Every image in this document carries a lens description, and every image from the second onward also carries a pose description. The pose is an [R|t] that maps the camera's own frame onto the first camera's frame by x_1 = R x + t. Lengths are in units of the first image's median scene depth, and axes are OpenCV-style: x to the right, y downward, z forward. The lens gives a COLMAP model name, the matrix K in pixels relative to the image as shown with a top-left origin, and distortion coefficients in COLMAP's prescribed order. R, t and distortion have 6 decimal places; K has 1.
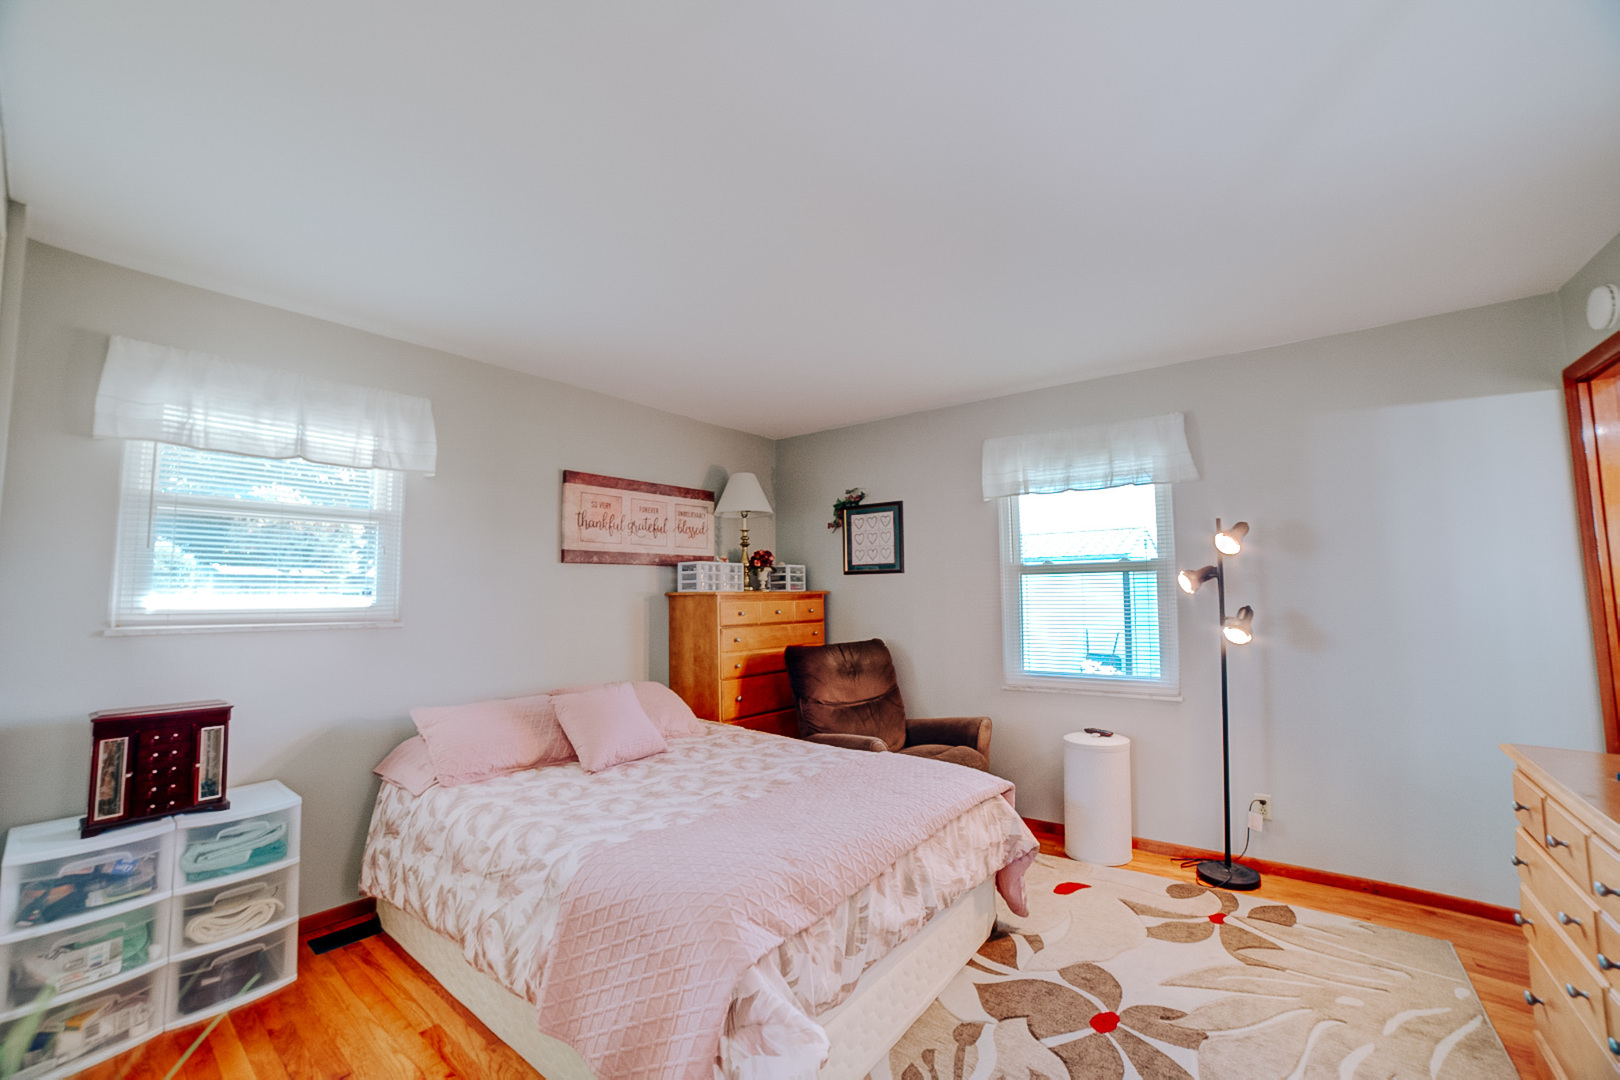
lens RADIAL K [[642.3, 0, 803.2], [0, 642.3, 545.7], [0, 0, 1]] dist [-0.105106, 0.032754]
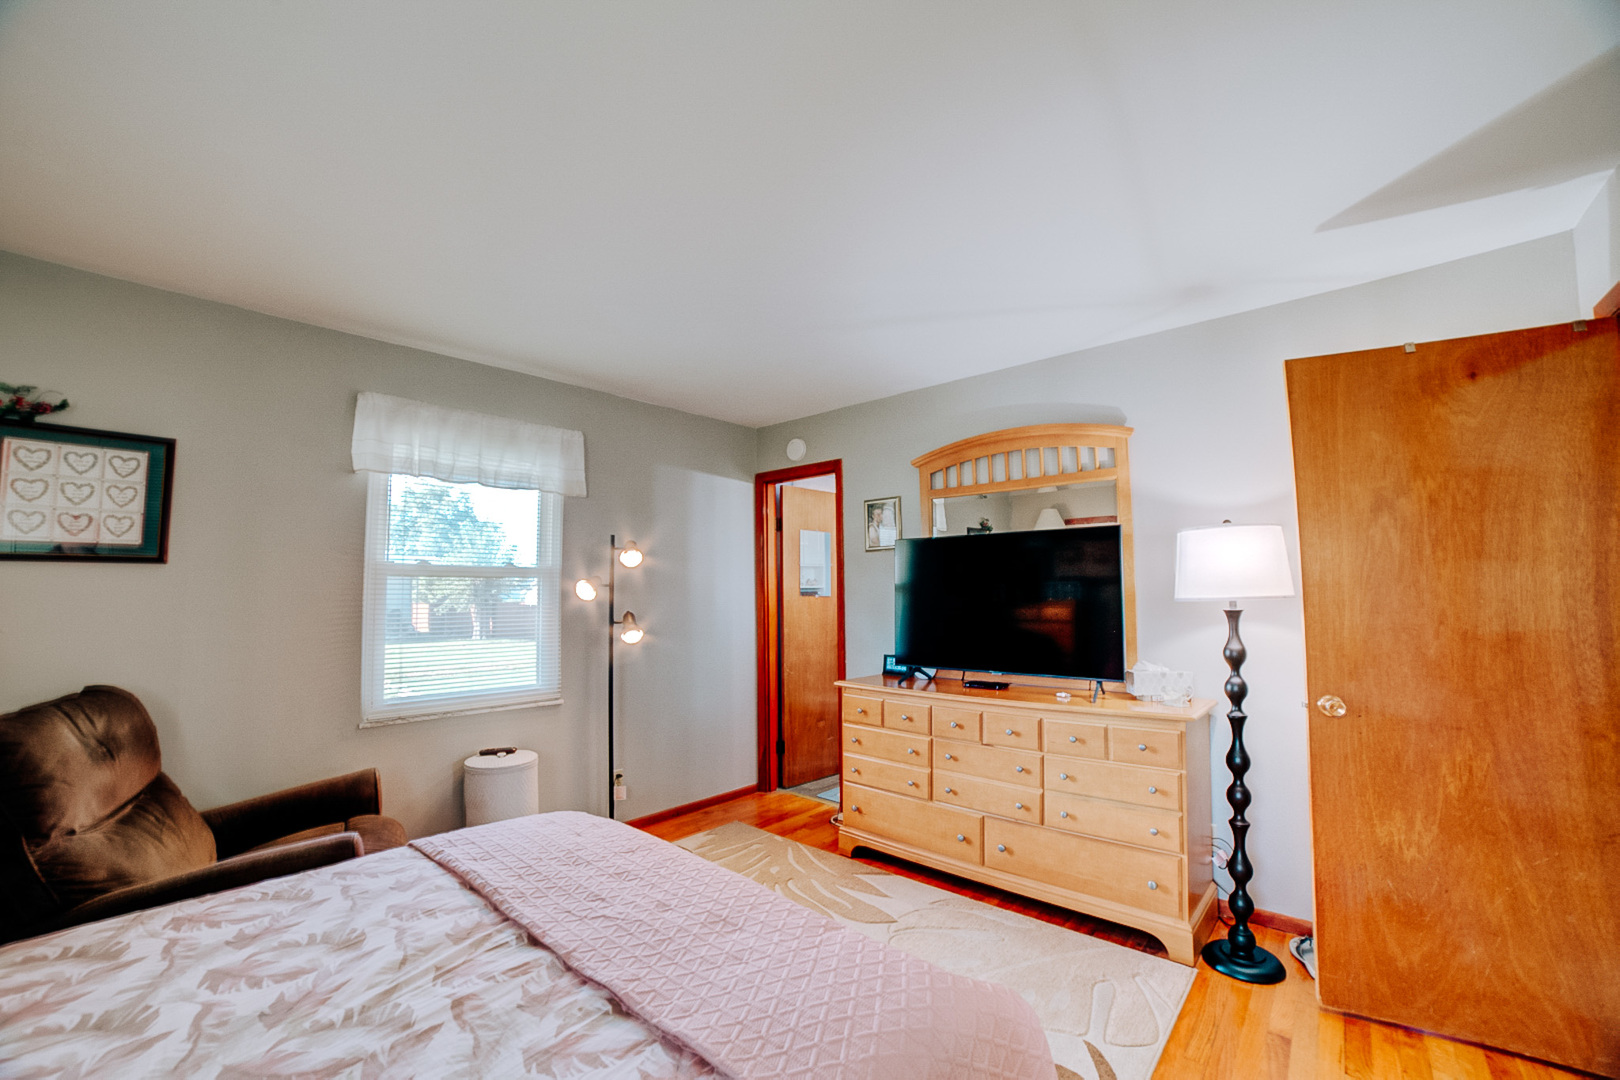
lens RADIAL K [[642.3, 0, 803.2], [0, 642.3, 545.7], [0, 0, 1]] dist [-0.105106, 0.032754]
pose [[0.075355, 0.079640, 0.993971, -0.438464], [-0.068198, 0.994883, -0.074543, 0.035763], [-0.994822, -0.062169, 0.080400, 0.510191]]
